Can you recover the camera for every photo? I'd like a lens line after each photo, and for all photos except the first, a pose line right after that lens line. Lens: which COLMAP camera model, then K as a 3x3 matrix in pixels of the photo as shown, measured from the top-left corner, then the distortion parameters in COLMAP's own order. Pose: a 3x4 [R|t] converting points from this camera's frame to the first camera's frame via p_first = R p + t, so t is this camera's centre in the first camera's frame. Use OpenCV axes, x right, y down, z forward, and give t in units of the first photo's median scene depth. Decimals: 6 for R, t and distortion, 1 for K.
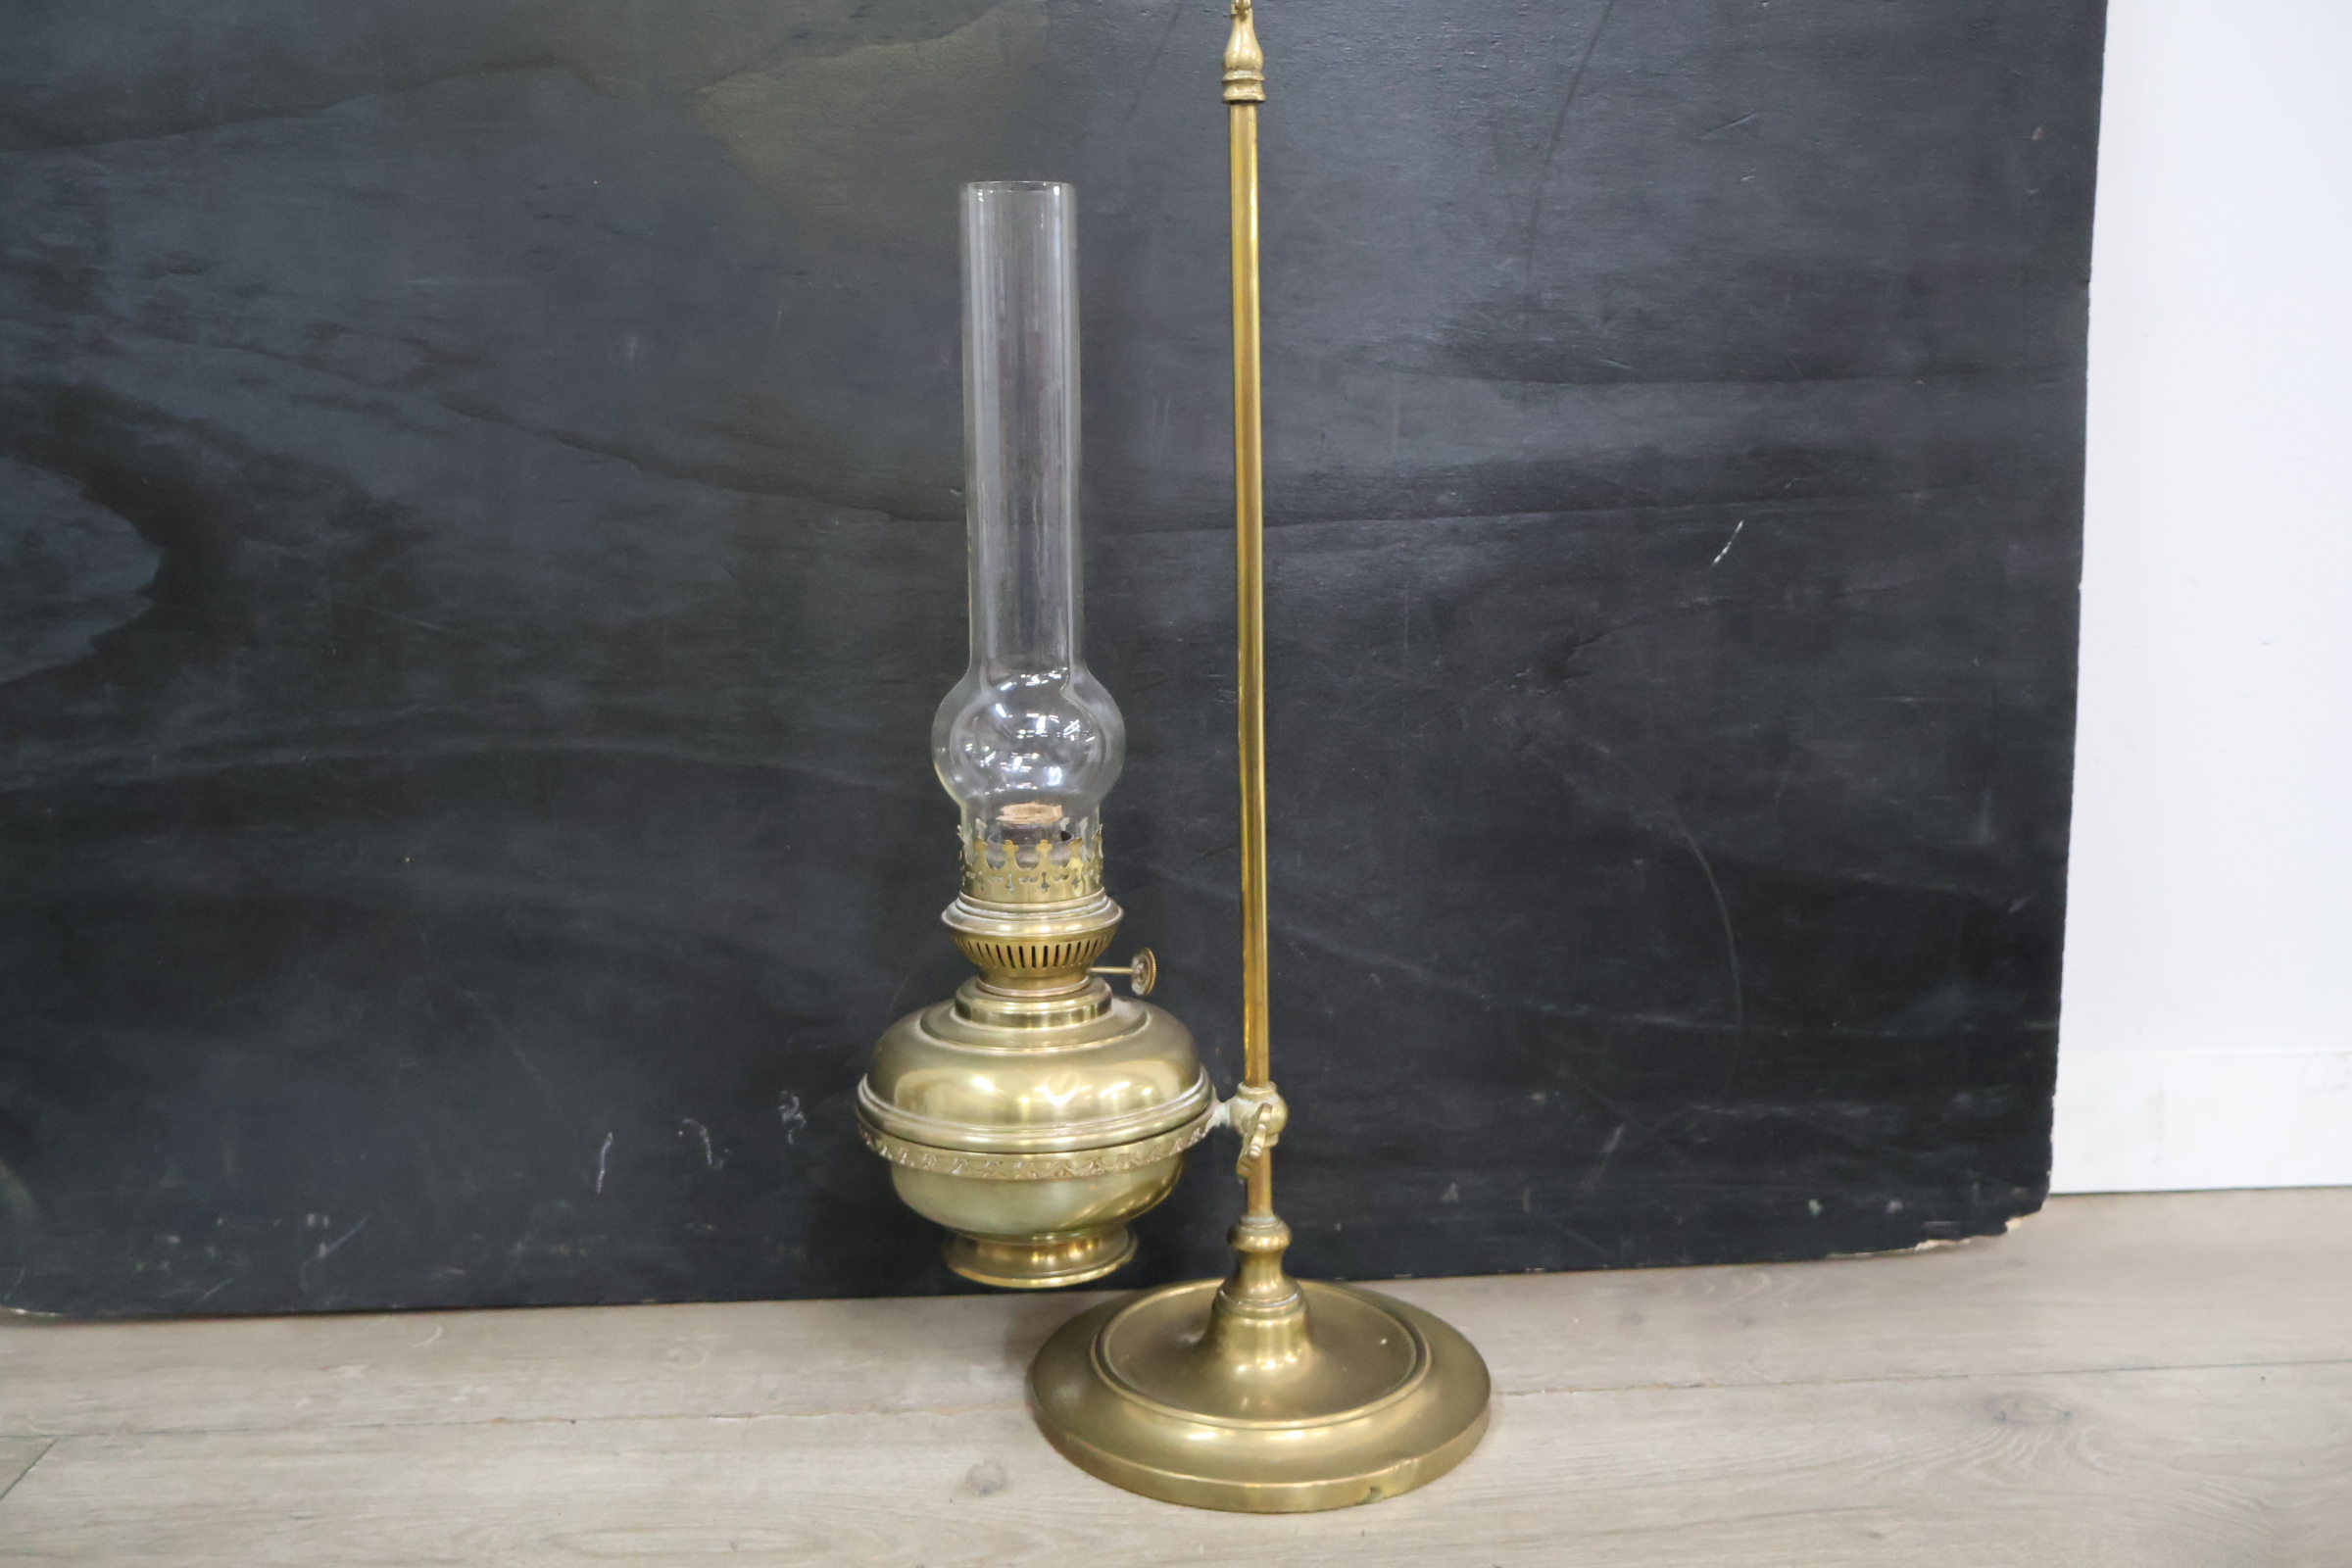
lens RADIAL K [[2119.5, 0, 1166.5], [0, 2119.5, 796.1], [0, 0, 1]] dist [0.023485, -0.003838]
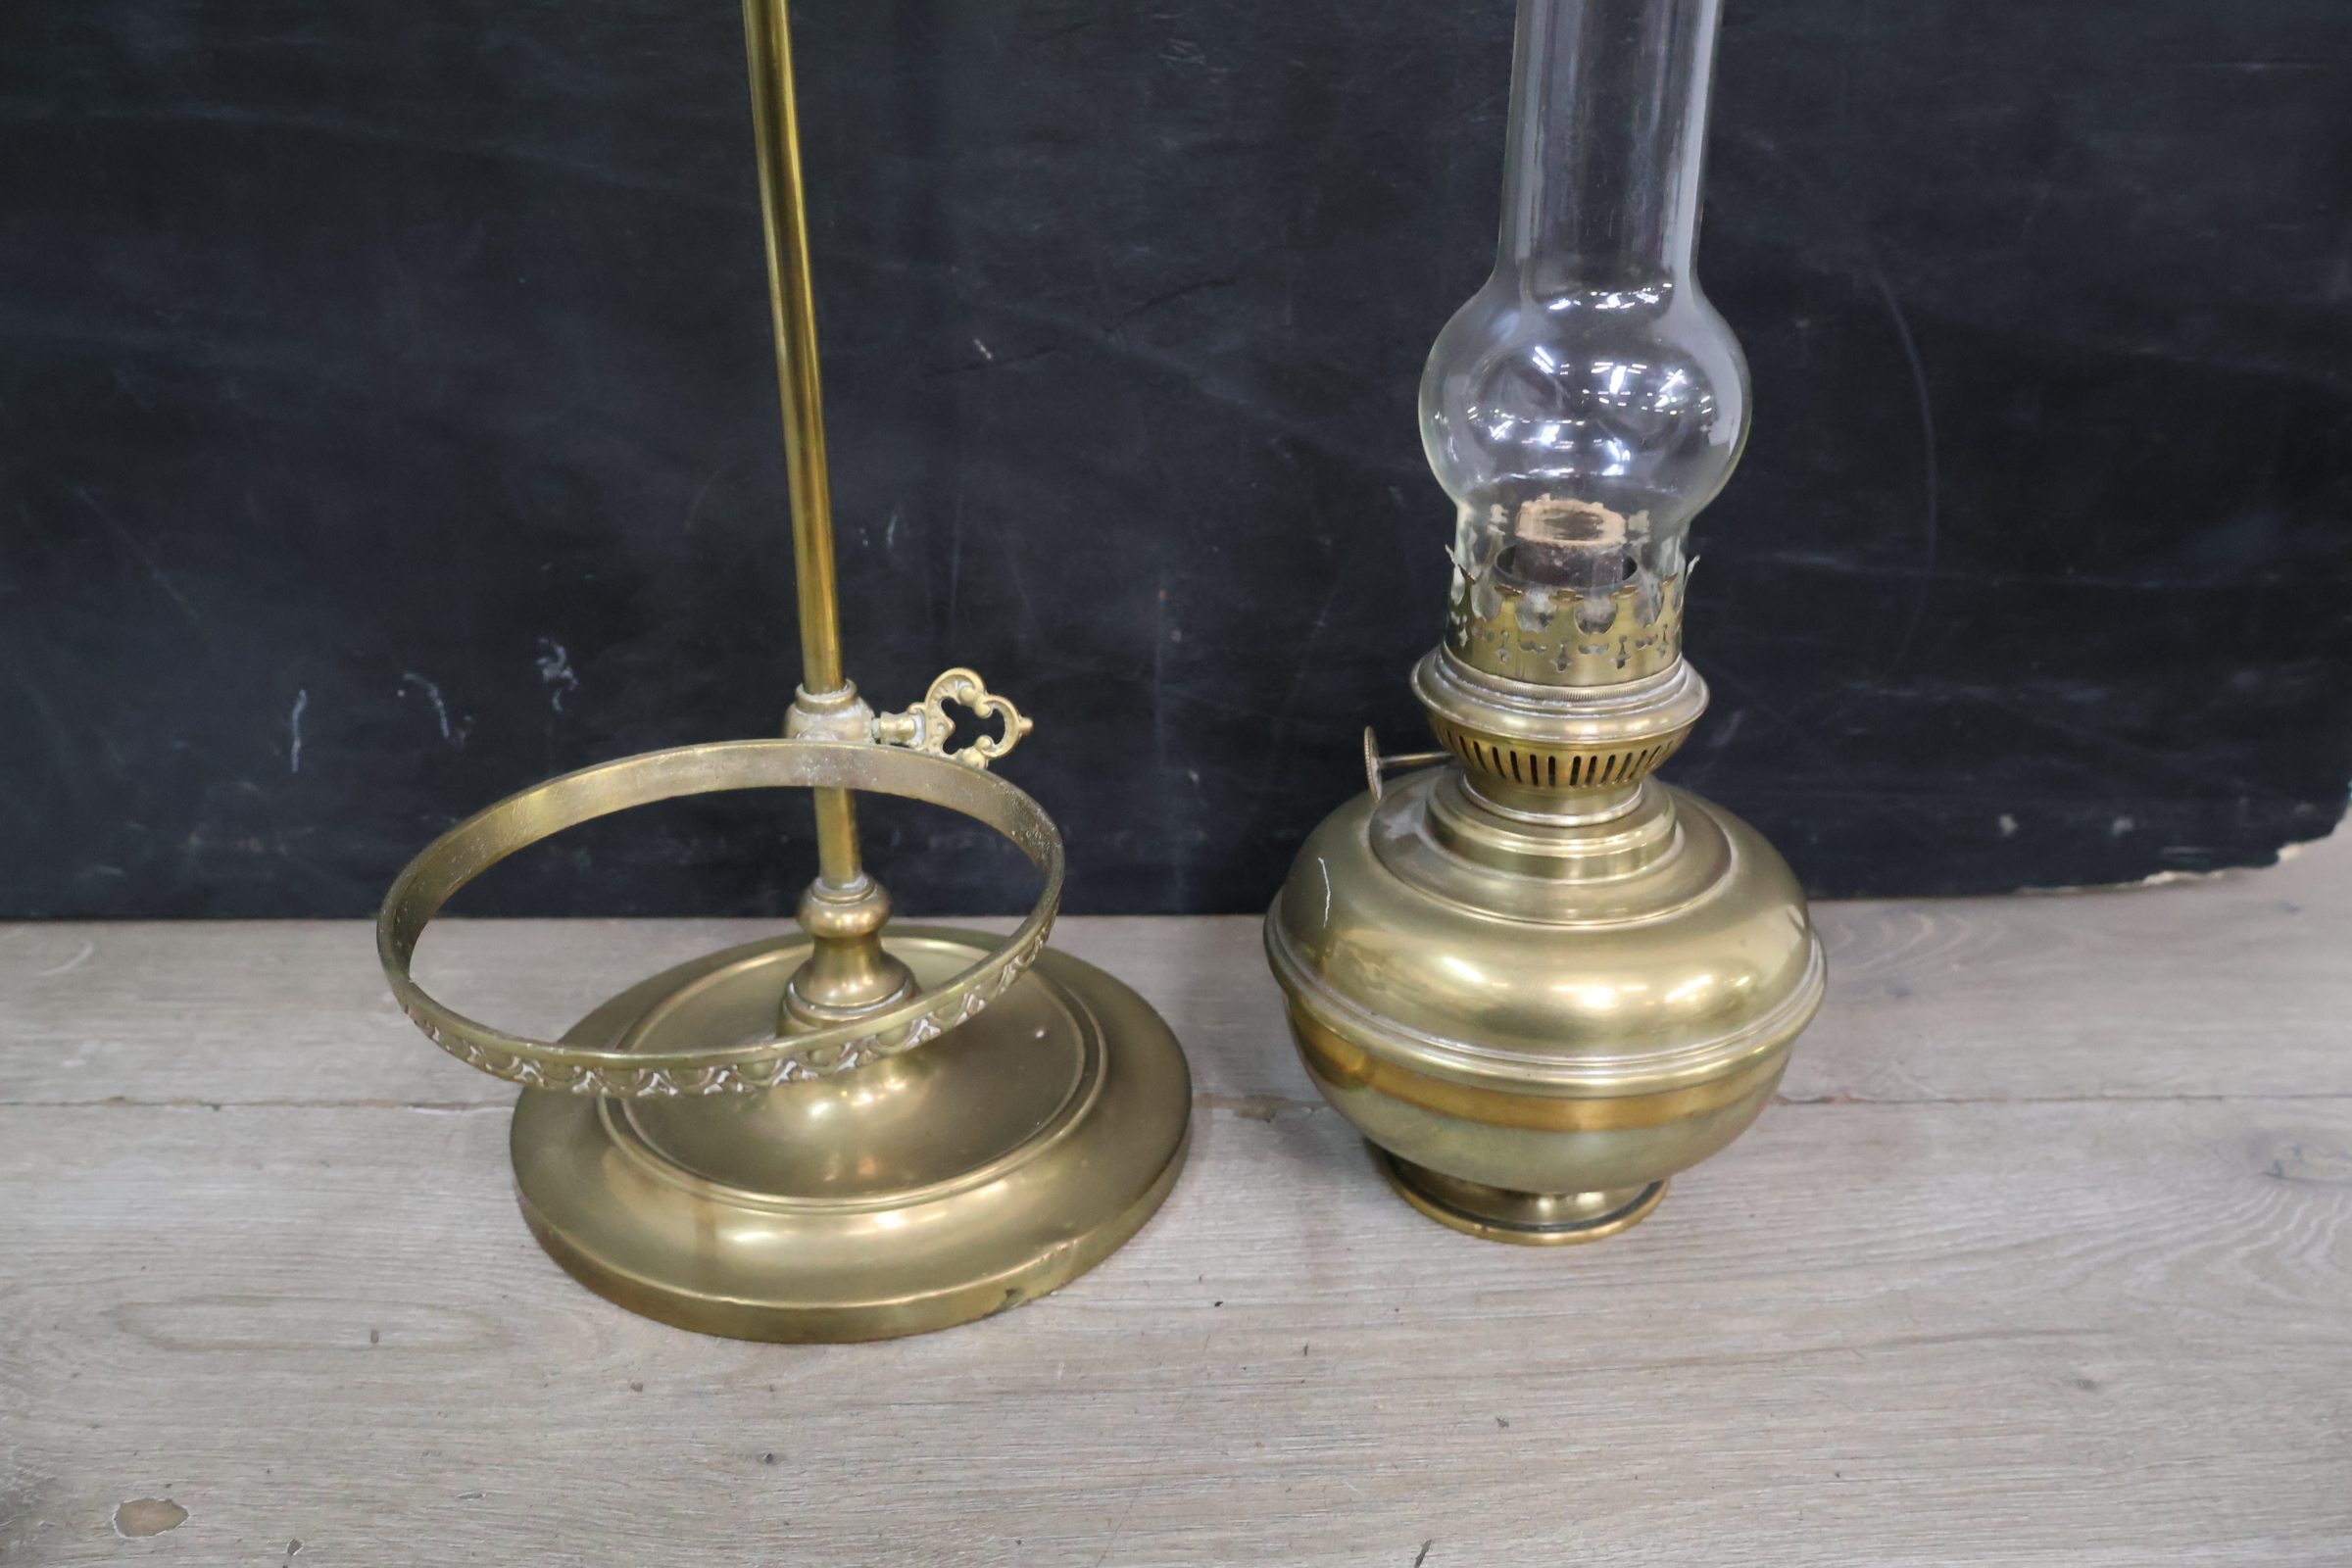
lens RADIAL K [[2119.5, 0, 1166.7], [0, 2119.5, 798.7], [0, 0, 1]] dist [0.023485, -0.003838]
pose [[0.998627, 0.026910, -0.044942, 0.060723], [-0.014425, 0.966061, 0.257909, 0.006292], [0.050357, -0.256907, 0.965123, 0.325790]]
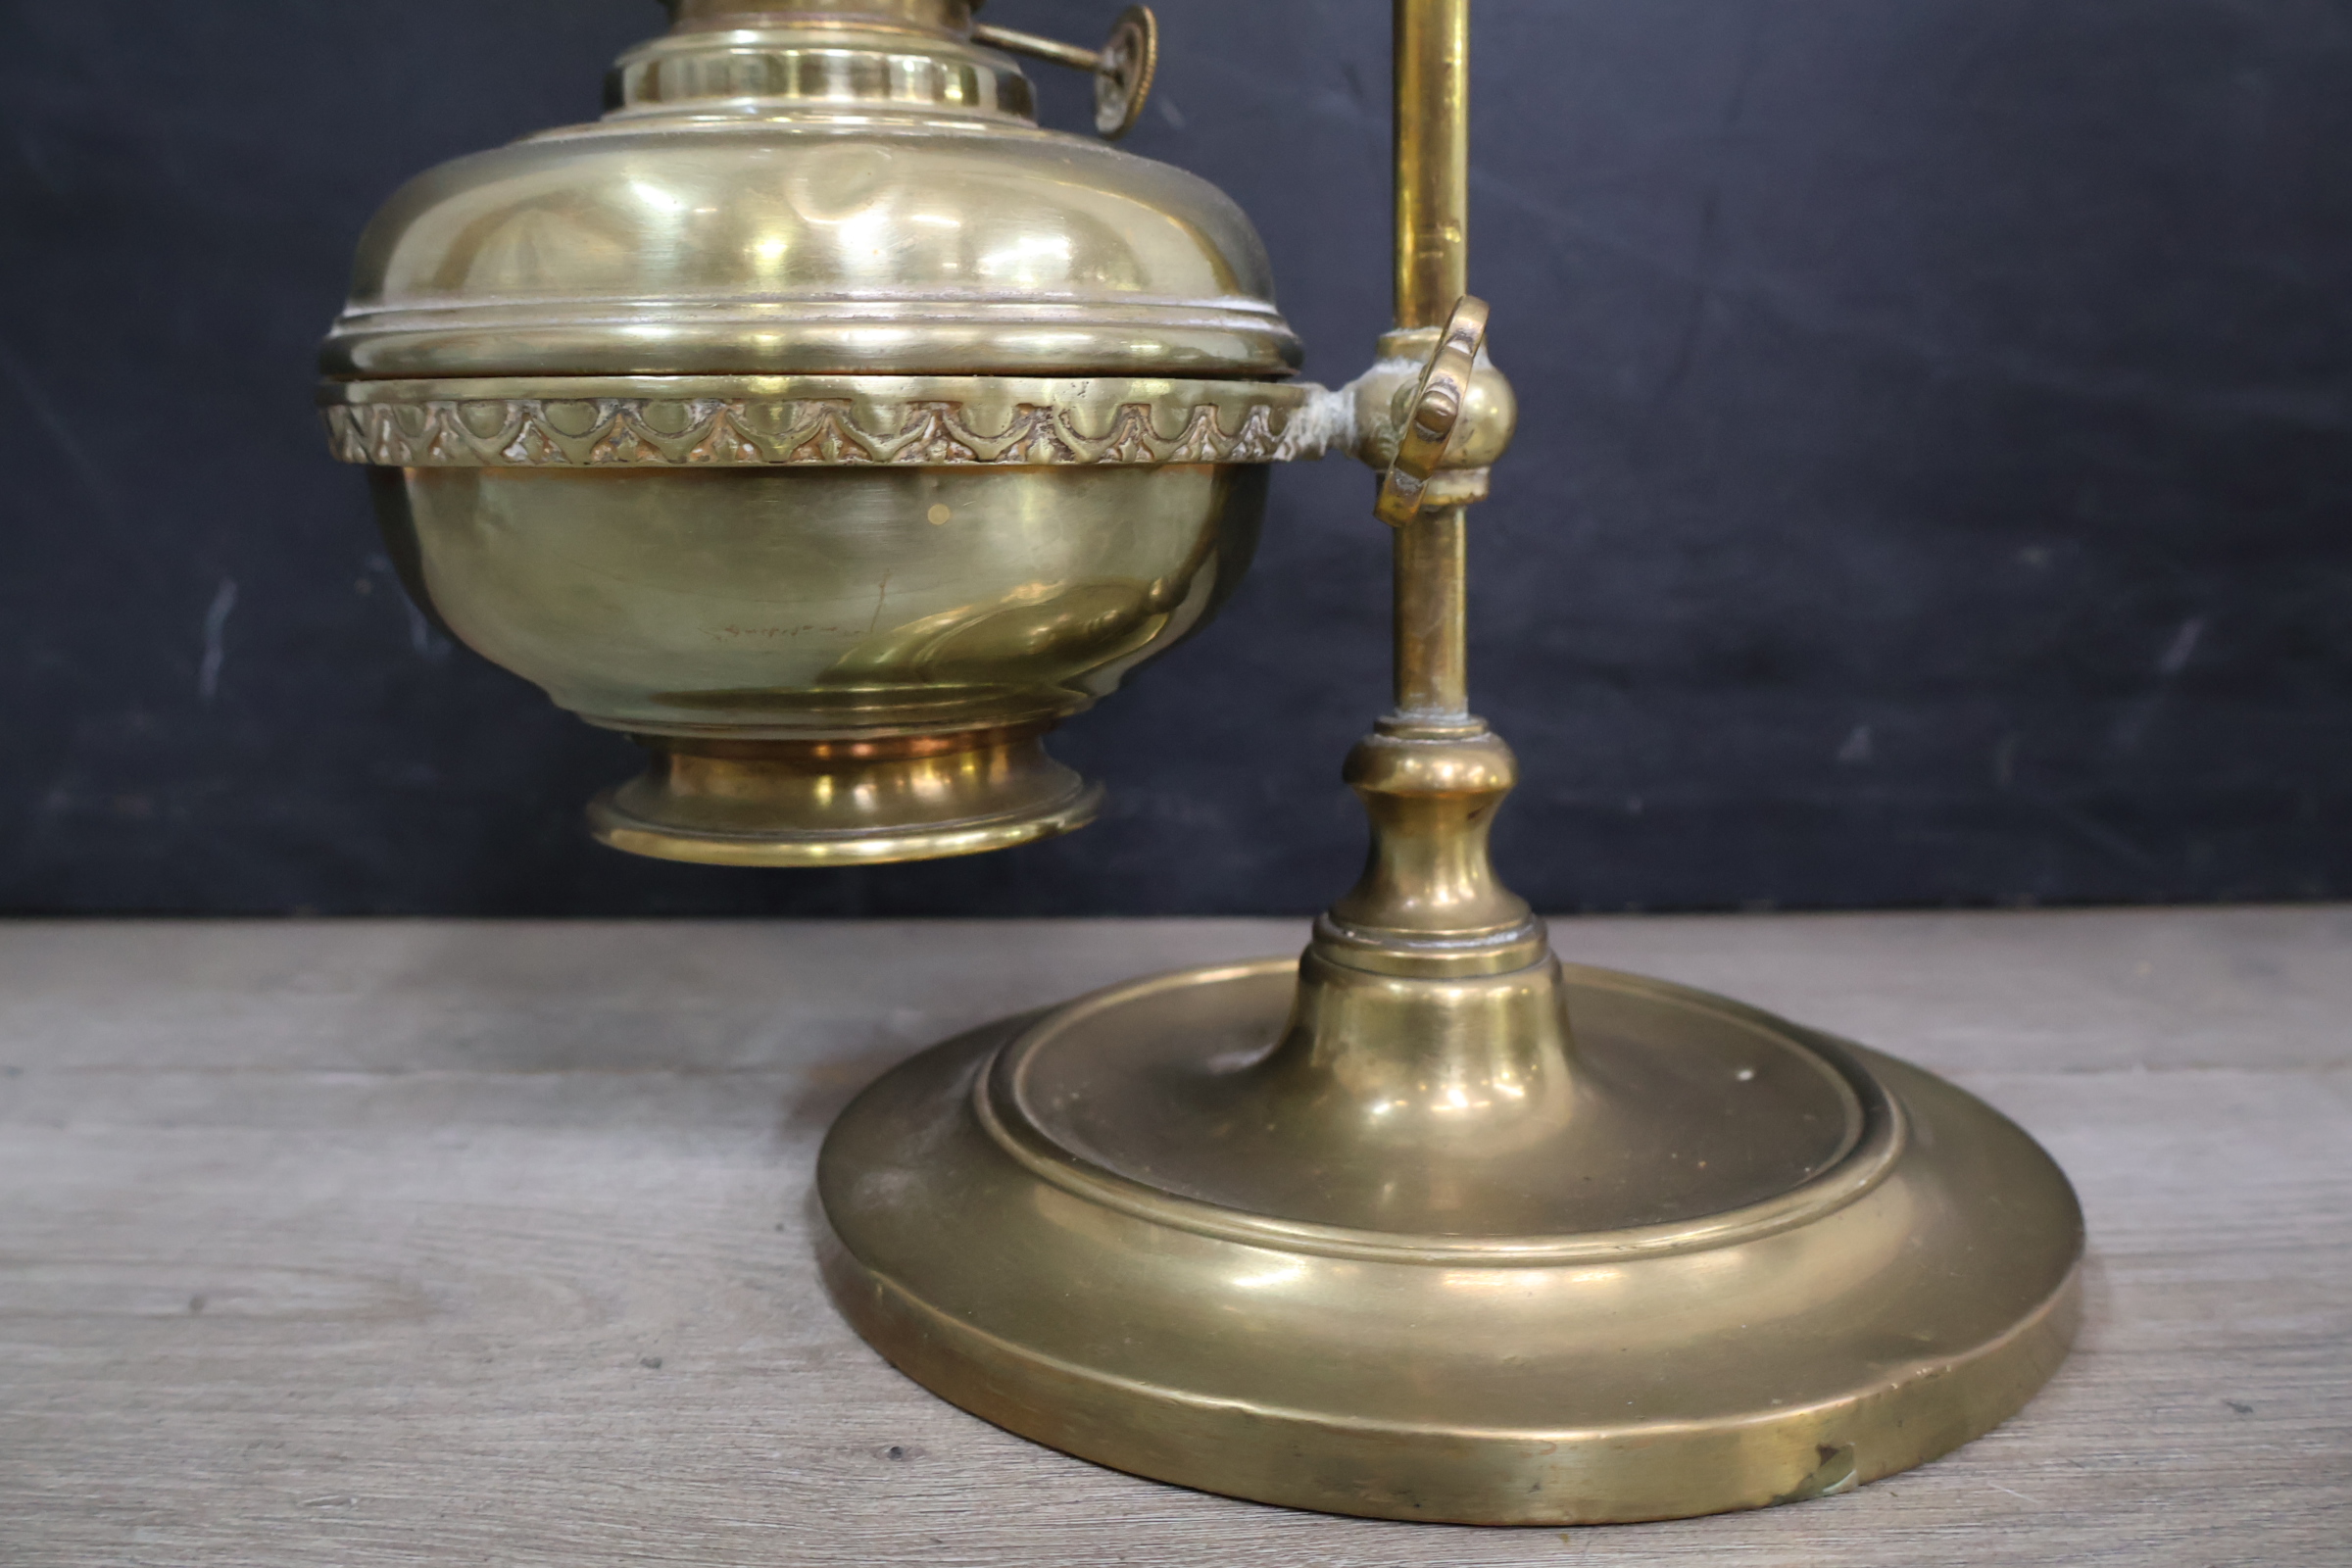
lens RADIAL K [[2119.5, 0, 1167.9], [0, 2119.5, 783.6], [0, 0, 1]] dist [0.023485, -0.003838]
pose [[0.998522, 0.012697, -0.052846, -0.005174], [-0.012218, 0.999881, 0.009370, 0.204104], [0.052958, -0.008710, 0.998559, 0.503405]]
